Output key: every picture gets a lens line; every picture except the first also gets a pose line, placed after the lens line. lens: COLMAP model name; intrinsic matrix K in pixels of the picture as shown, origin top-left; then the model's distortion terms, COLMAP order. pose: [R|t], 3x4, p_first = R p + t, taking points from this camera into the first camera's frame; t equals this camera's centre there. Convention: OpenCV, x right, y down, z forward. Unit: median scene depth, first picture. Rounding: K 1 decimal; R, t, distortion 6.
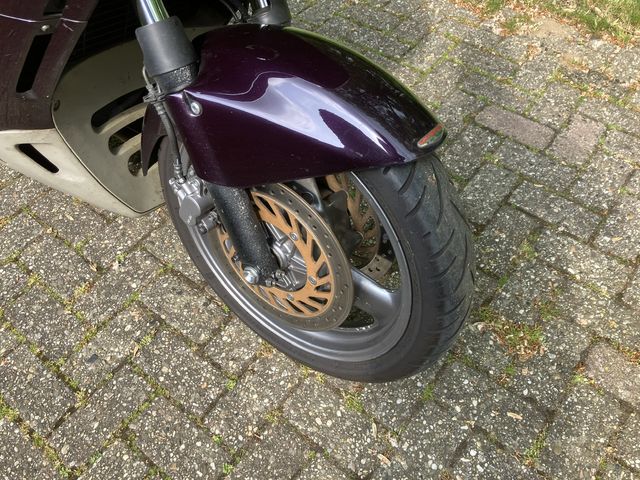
lens RADIAL K [[518.0, 0, 321.0], [0, 518.0, 242.1], [0, 0, 1]] dist [0.020585, -0.021012]
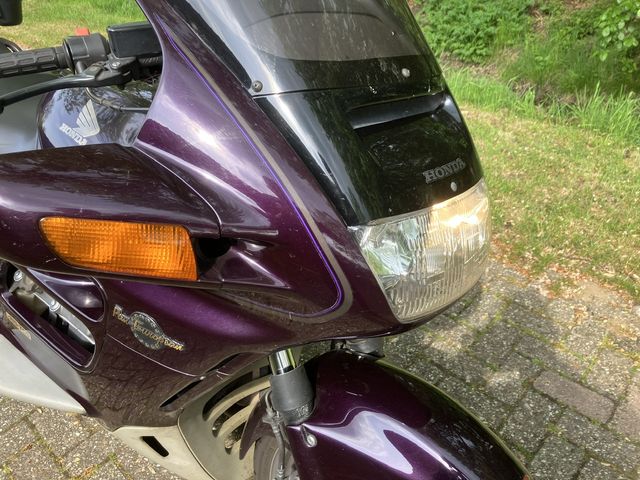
lens RADIAL K [[518.0, 0, 320.8], [0, 518.0, 238.3], [0, 0, 1]] dist [0.020585, -0.021012]
pose [[0.996800, 0.030502, -0.073887, -0.068865], [-0.053959, 0.938718, -0.340437, -0.136341], [0.058975, 0.343335, 0.937360, -0.126365]]
